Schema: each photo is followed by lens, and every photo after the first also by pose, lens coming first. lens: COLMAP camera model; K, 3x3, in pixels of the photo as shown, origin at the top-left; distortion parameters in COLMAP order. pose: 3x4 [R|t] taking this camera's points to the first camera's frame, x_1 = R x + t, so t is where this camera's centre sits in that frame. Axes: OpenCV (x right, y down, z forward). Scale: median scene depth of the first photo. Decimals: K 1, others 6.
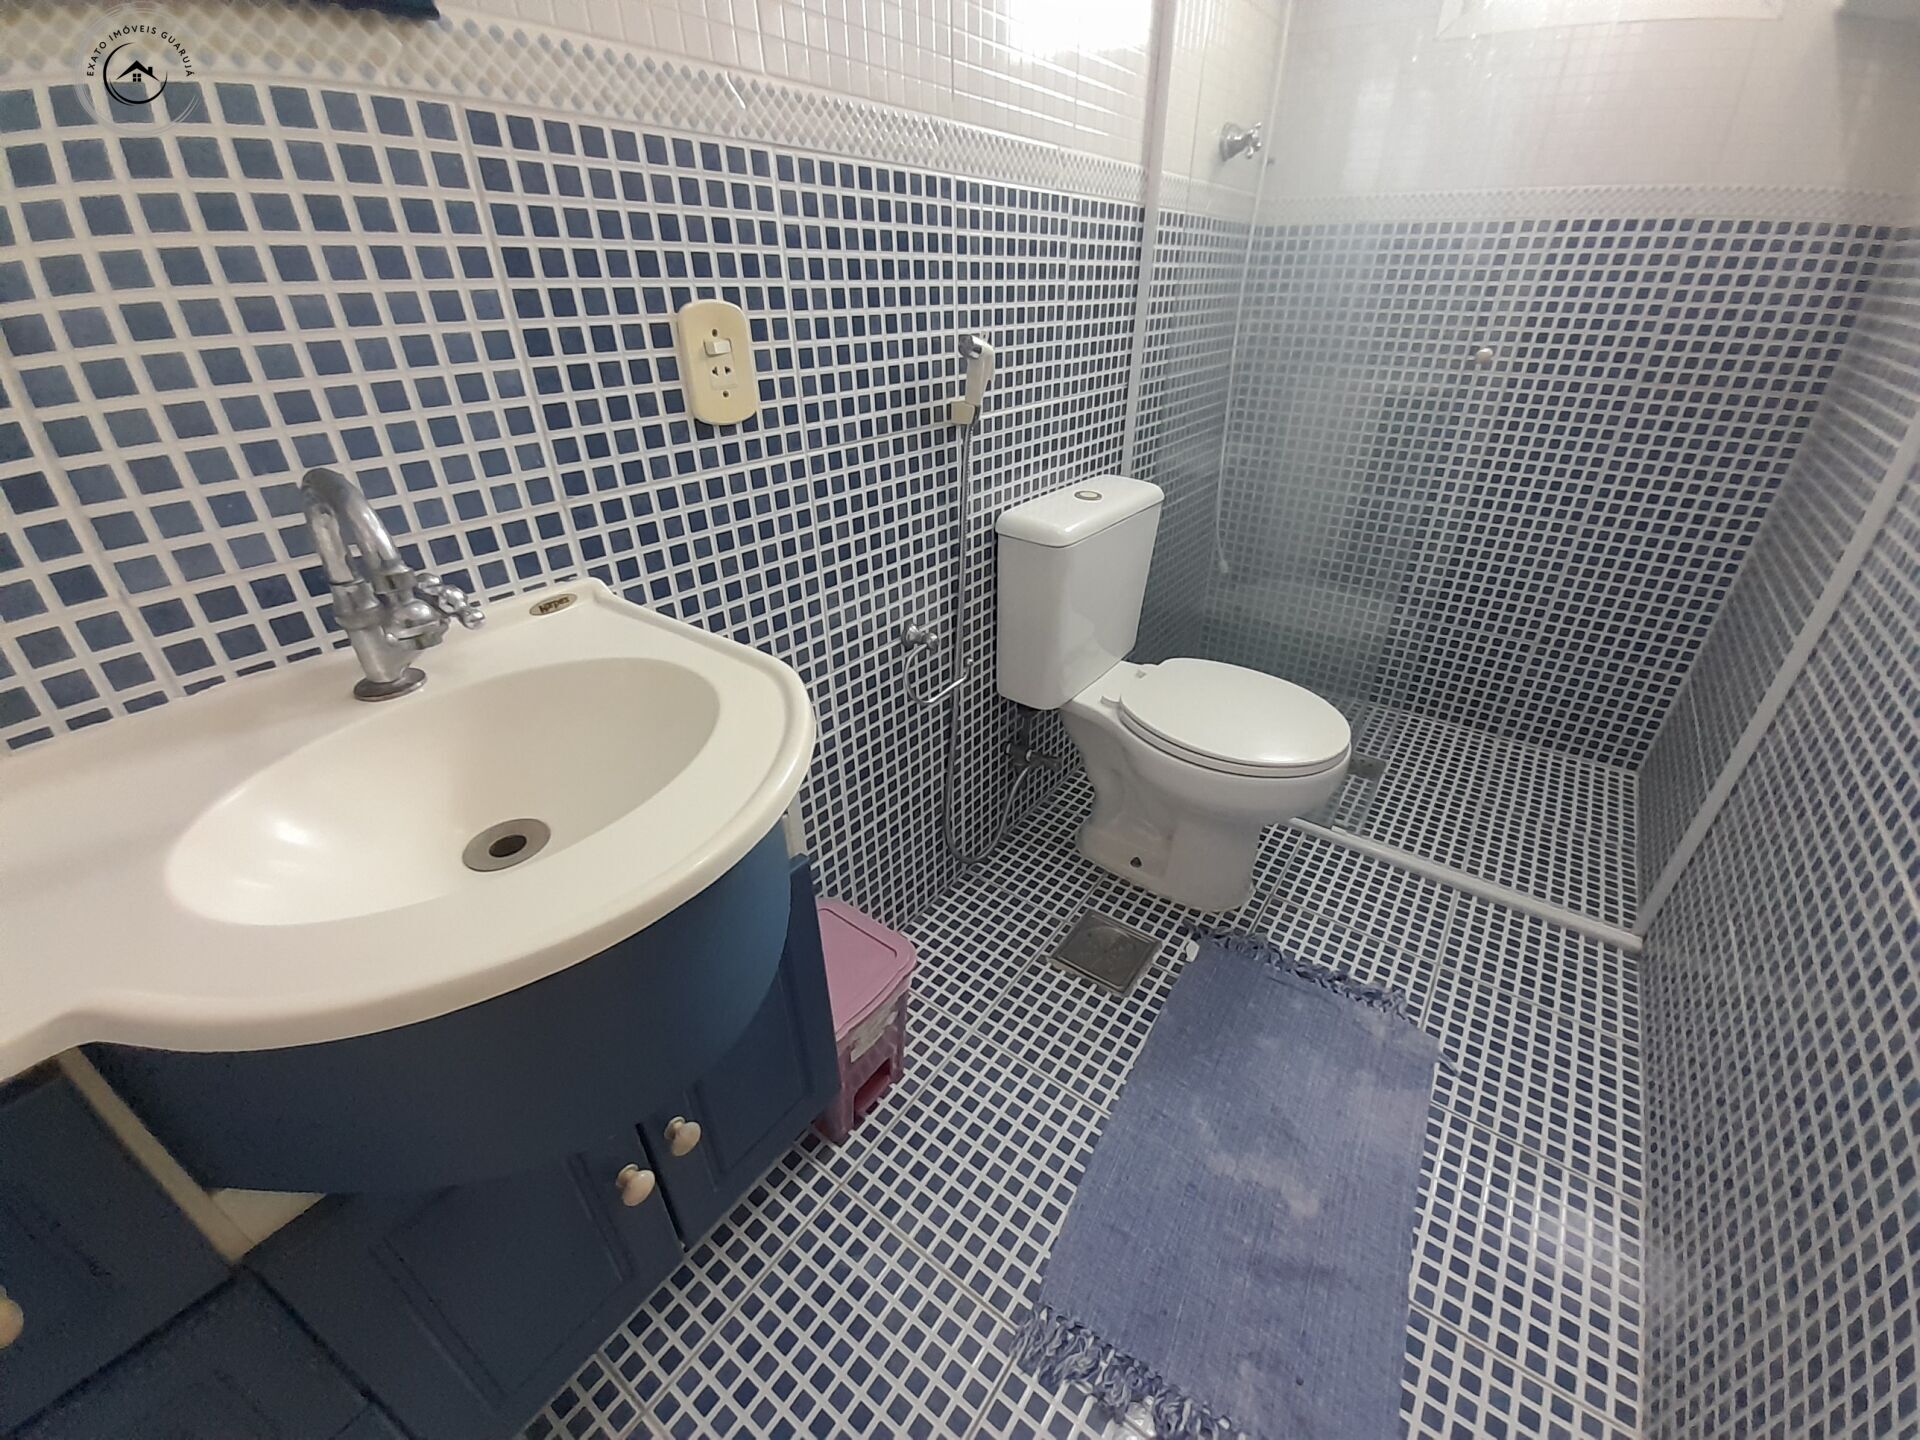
lens RADIAL K [[758.8, 0, 992.7], [0, 758.8, 713.5], [0, 0, 1]] dist [0.008095, -0.013051]
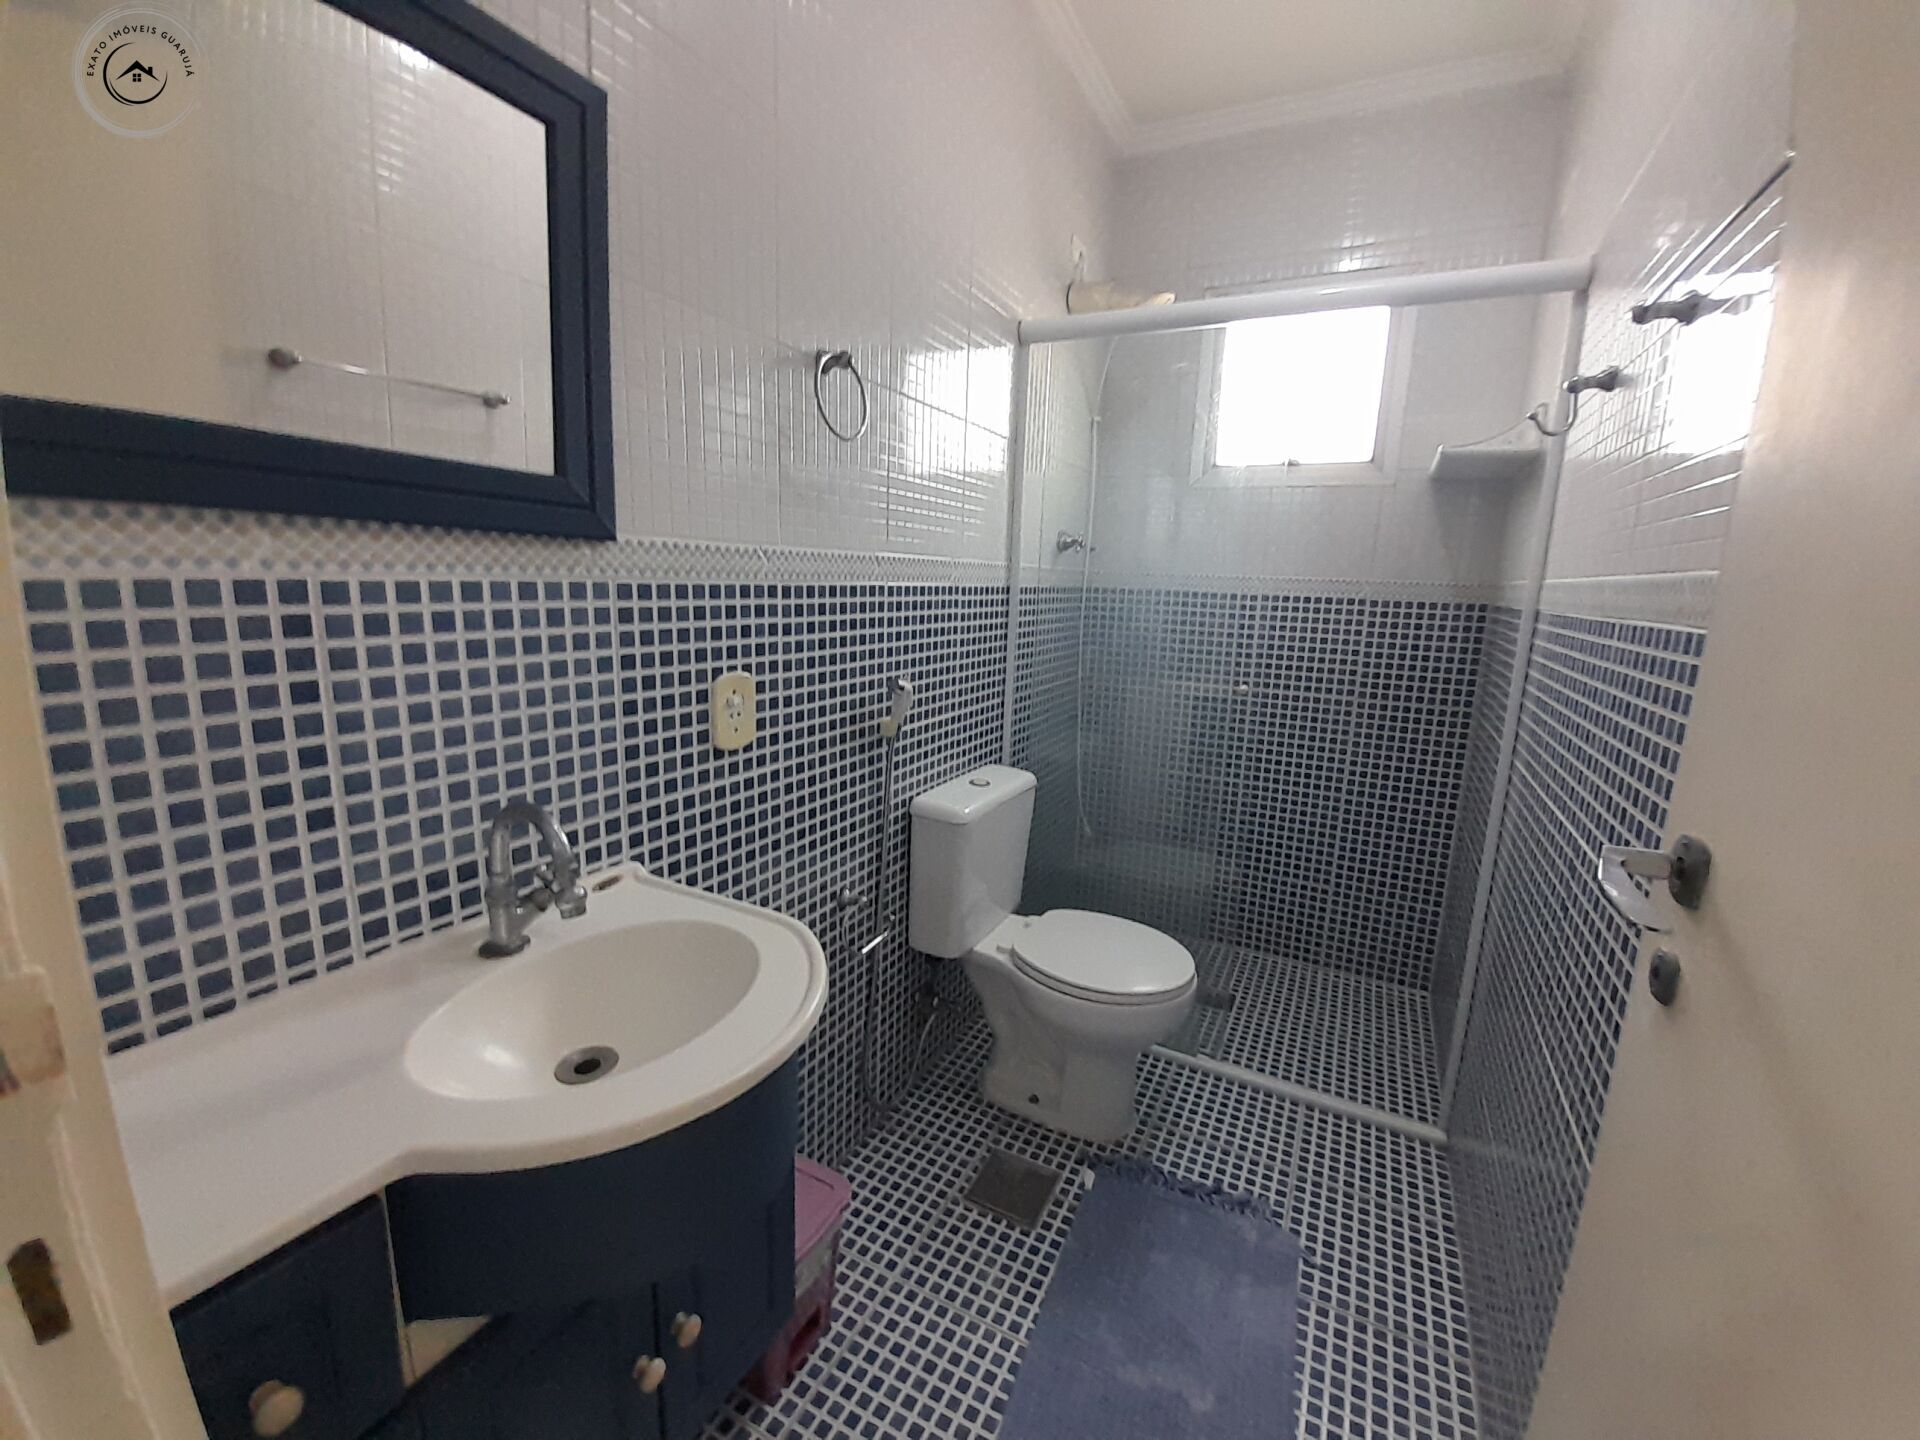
lens RADIAL K [[758.8, 0, 992.7], [0, 758.8, 713.5], [0, 0, 1]] dist [0.008095, -0.013051]
pose [[0.986697, 0.004896, 0.162497, -0.071518], [0.048988, 0.944132, -0.325906, 0.027841], [-0.155014, 0.329530, 0.931333, -0.282850]]
